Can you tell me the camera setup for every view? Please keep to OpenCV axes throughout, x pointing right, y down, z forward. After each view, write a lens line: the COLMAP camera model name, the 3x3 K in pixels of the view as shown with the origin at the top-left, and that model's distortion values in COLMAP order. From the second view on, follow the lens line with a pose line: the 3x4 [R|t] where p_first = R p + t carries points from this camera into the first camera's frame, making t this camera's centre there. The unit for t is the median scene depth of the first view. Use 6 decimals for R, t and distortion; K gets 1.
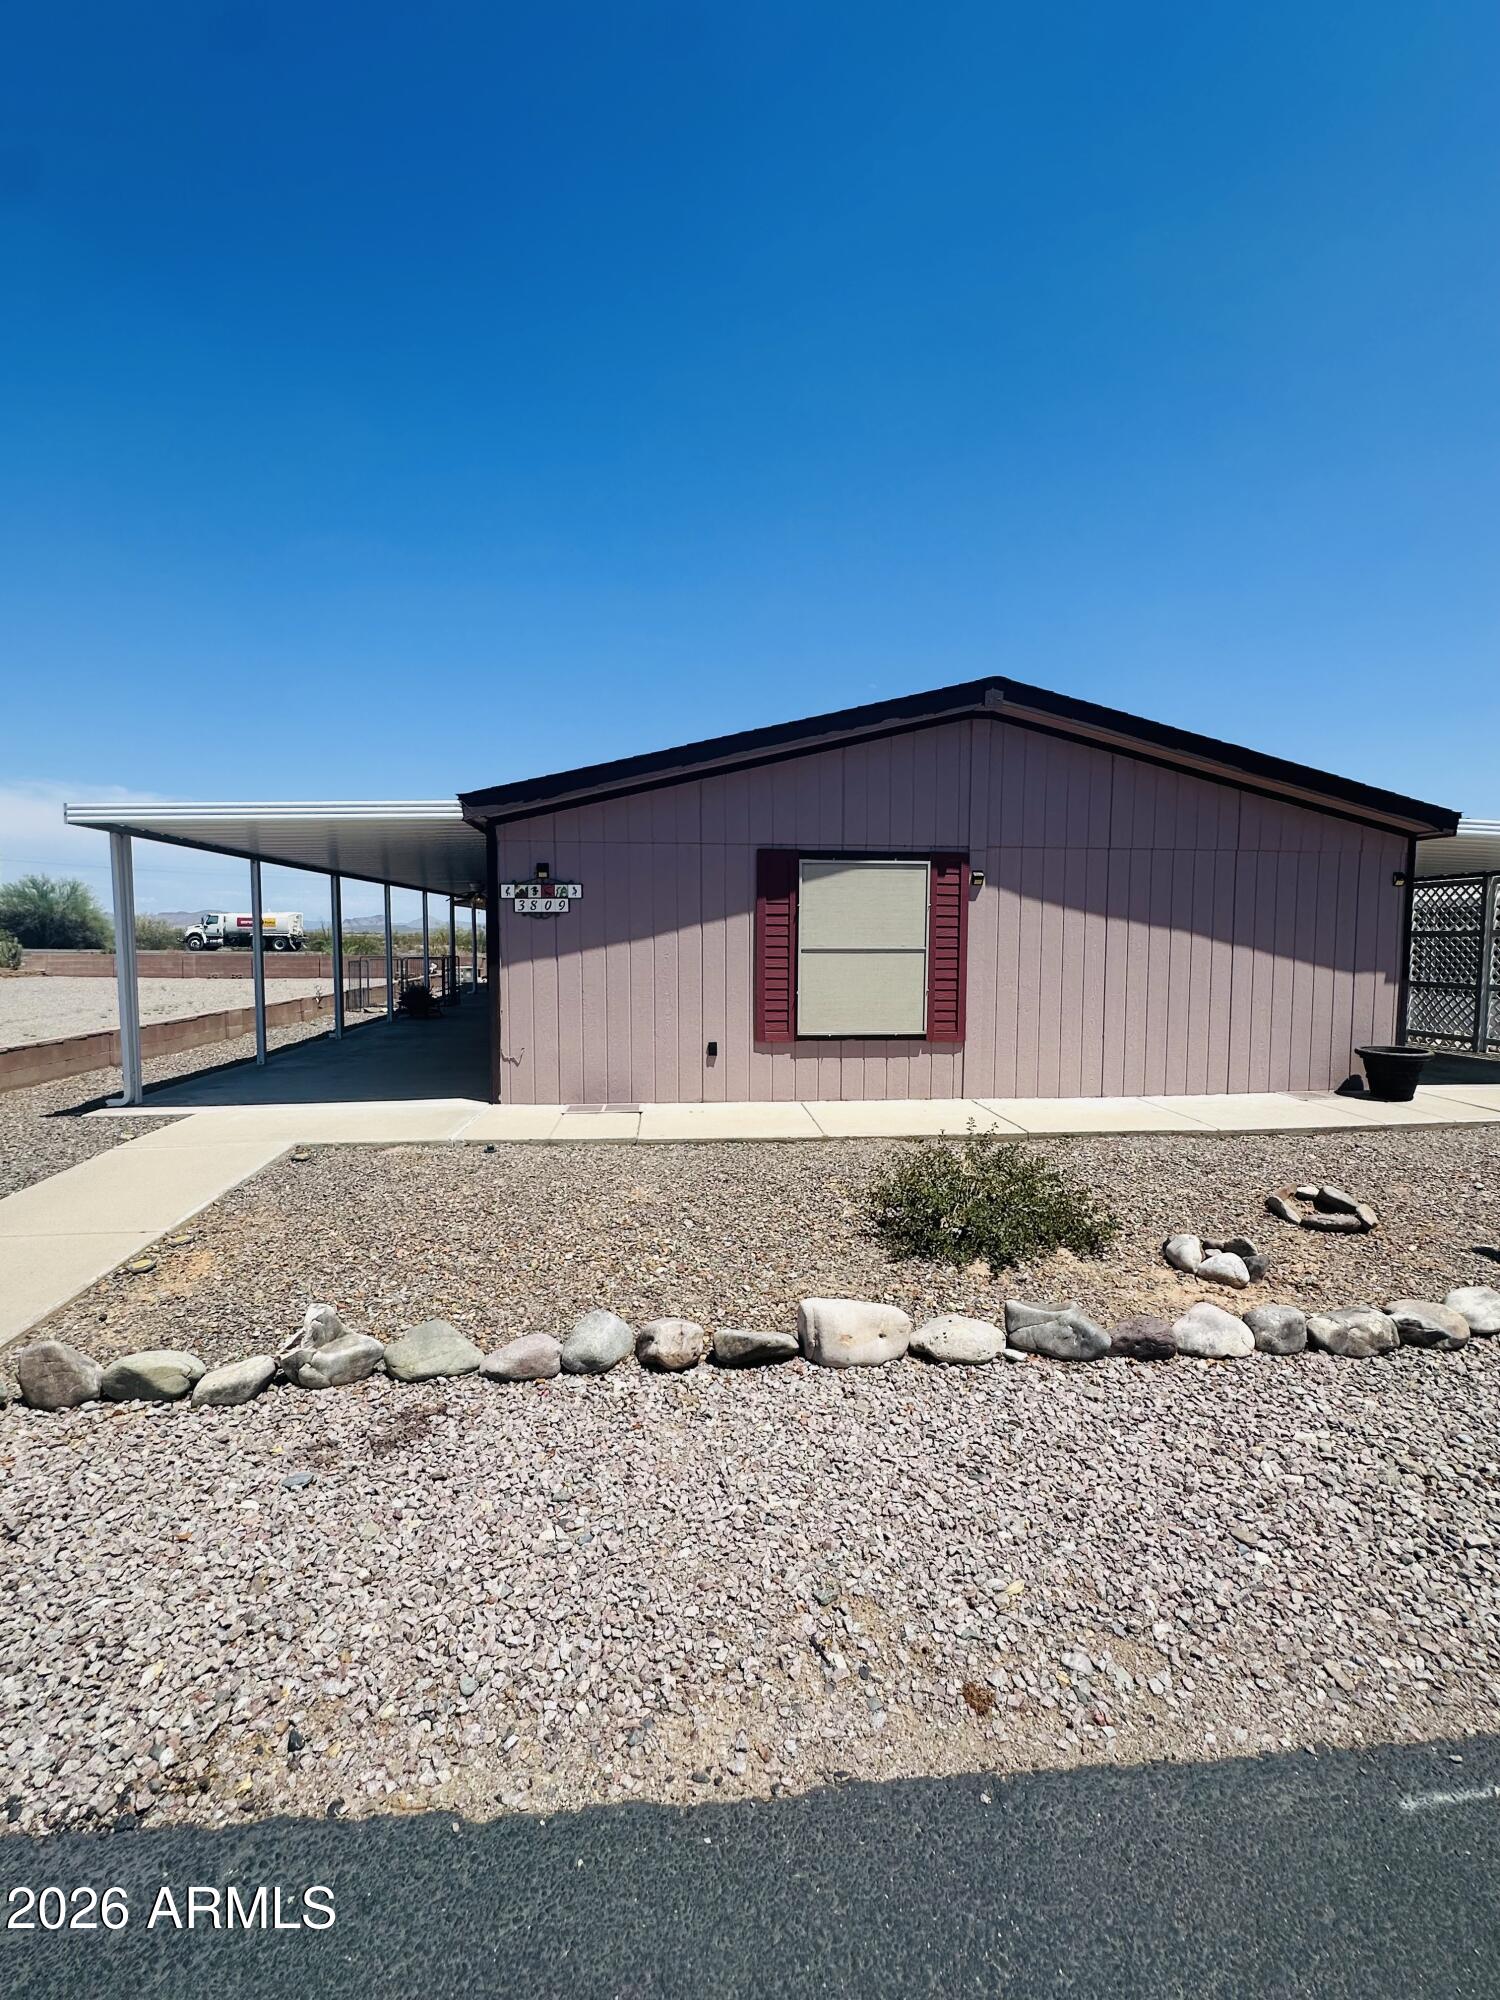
lens RADIAL K [[883.2, 0, 745.2], [0, 883.2, 996.6], [0, 0, 1]] dist [-0.005789, 0.000135]
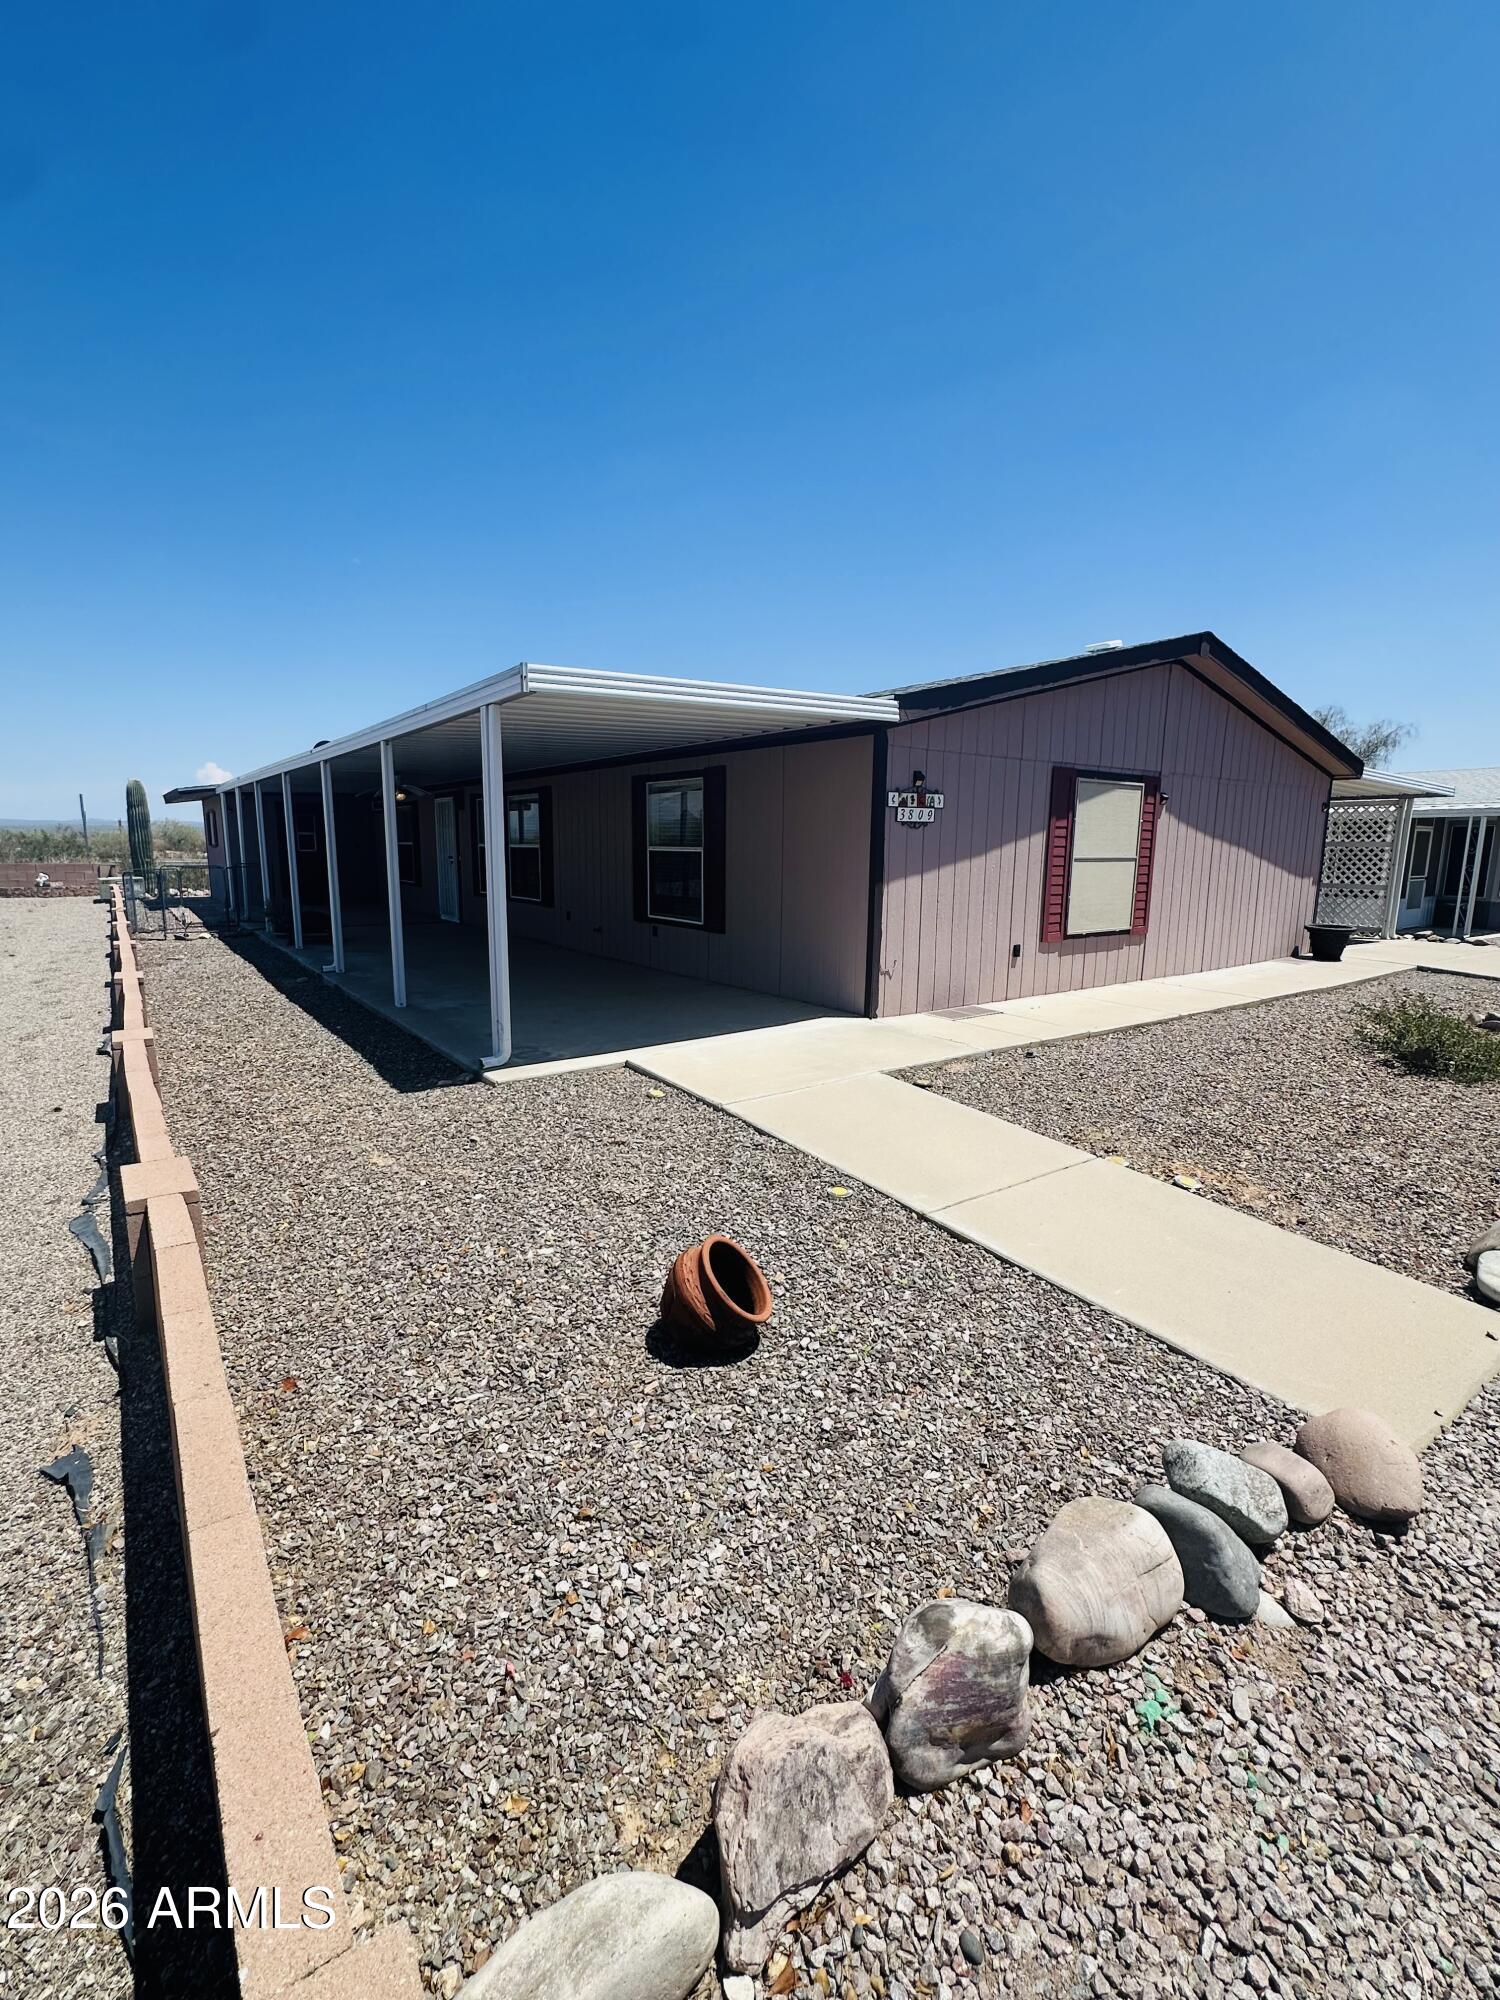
lens RADIAL K [[883.2, 0, 745.2], [0, 883.2, 996.6], [0, 0, 1]] dist [-0.005789, 0.000135]
pose [[0.867673, -0.080599, 0.490559, -0.868516], [0.026657, 0.992893, 0.115983, -0.020283], [-0.496421, -0.087558, 0.863655, 0.216318]]
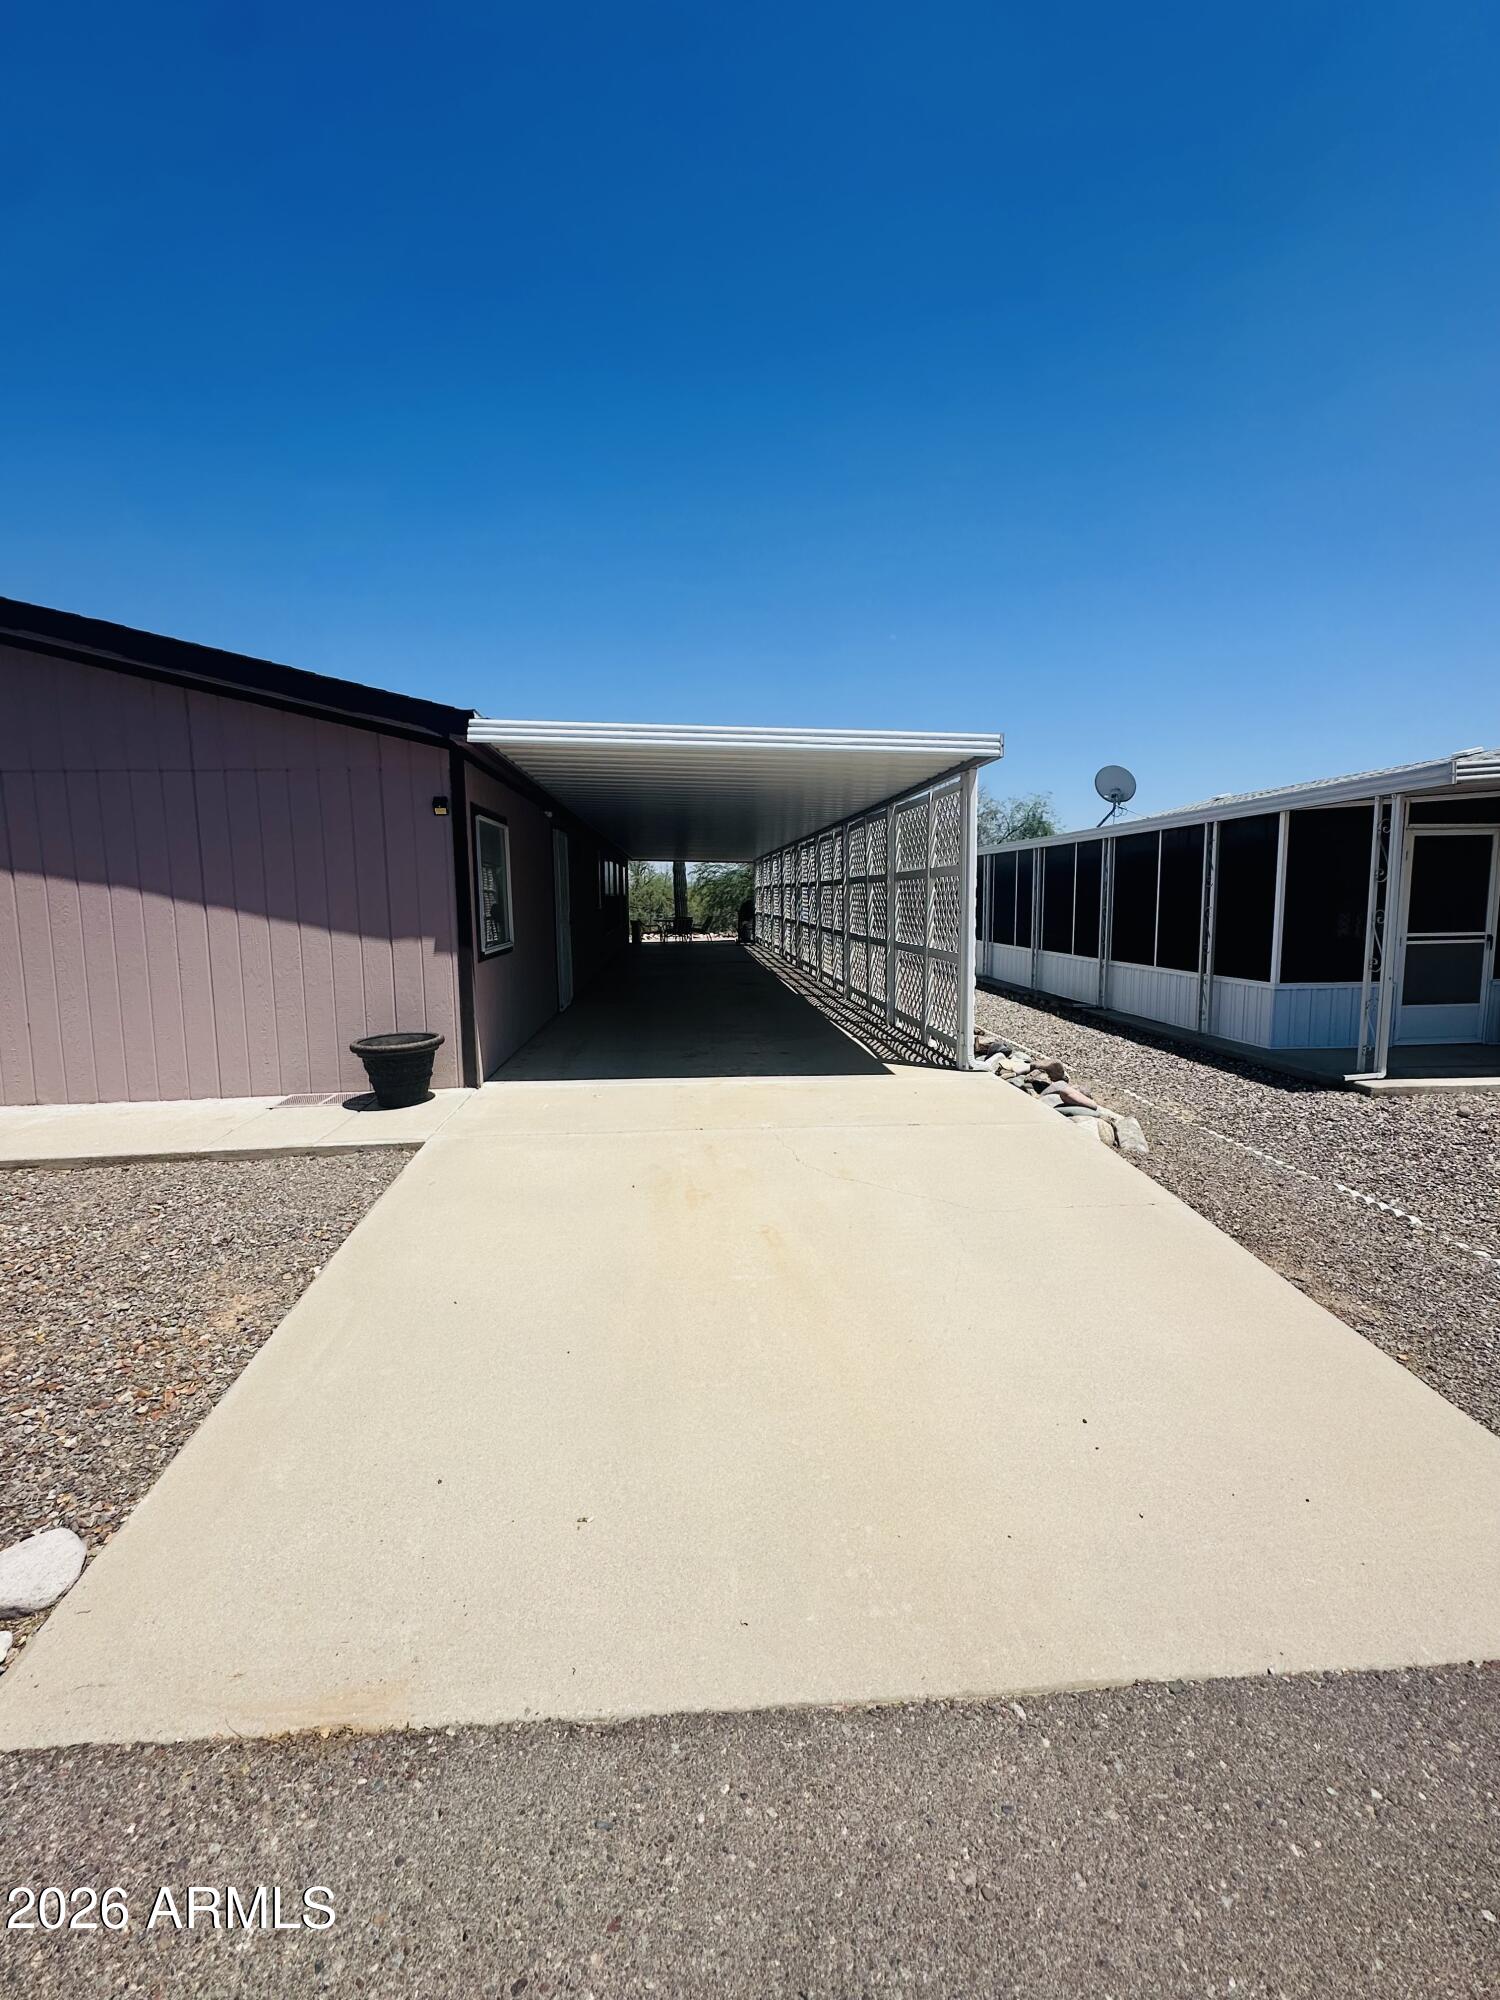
lens RADIAL K [[883.2, 0, 745.2], [0, 883.2, 996.6], [0, 0, 1]] dist [-0.005789, 0.000135]
pose [[0.999341, -0.011805, -0.034318, 1.095034], [0.013736, 0.998304, 0.056581, -0.014173], [0.033592, -0.057015, 0.997808, 0.284804]]
